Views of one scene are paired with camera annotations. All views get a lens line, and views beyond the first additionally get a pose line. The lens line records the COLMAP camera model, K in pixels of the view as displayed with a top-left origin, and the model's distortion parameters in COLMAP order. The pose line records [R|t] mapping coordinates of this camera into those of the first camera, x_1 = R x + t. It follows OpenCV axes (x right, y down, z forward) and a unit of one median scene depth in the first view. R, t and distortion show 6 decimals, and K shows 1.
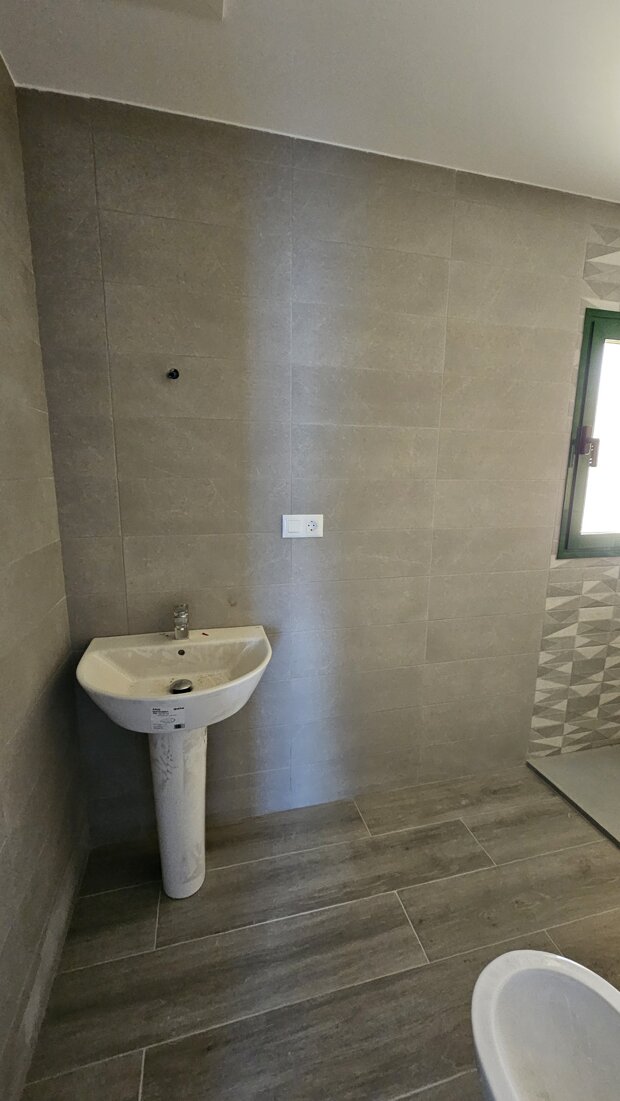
lens RADIAL K [[430.5, 0, 308.1], [0, 430.5, 553.9], [0, 0, 1]] dist [0.004306, -0.000320]
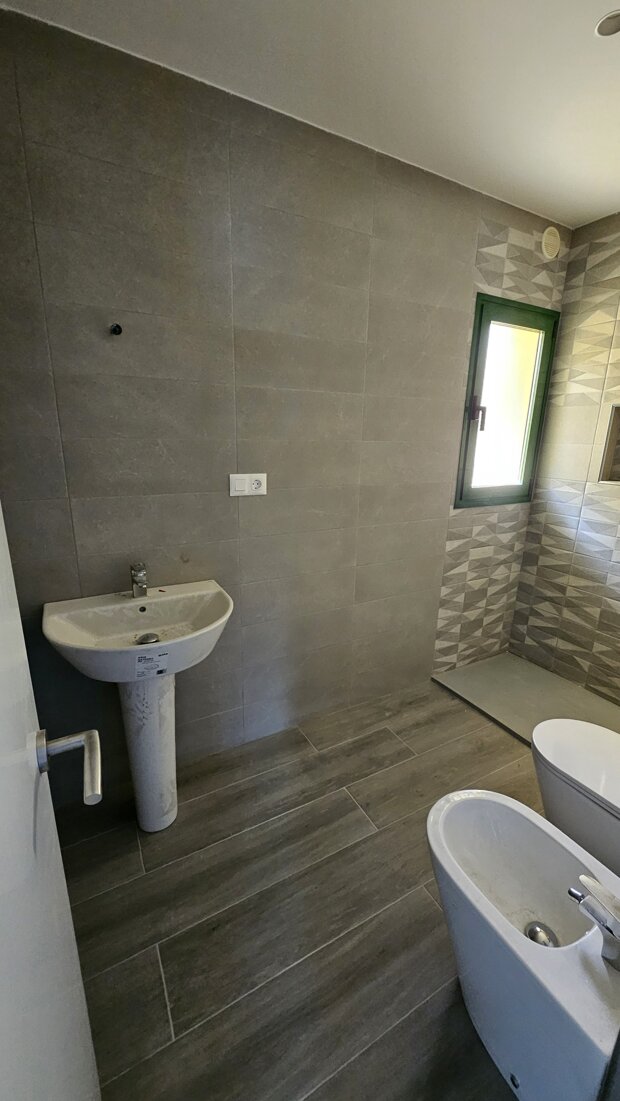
lens RADIAL K [[430.5, 0, 311.1], [0, 430.5, 552.2], [0, 0, 1]] dist [0.004306, -0.000320]
pose [[0.968515, -0.058213, 0.242053, -0.137398], [0.037312, 0.995237, 0.090057, 0.012781], [-0.246143, -0.078190, 0.966075, -0.088291]]
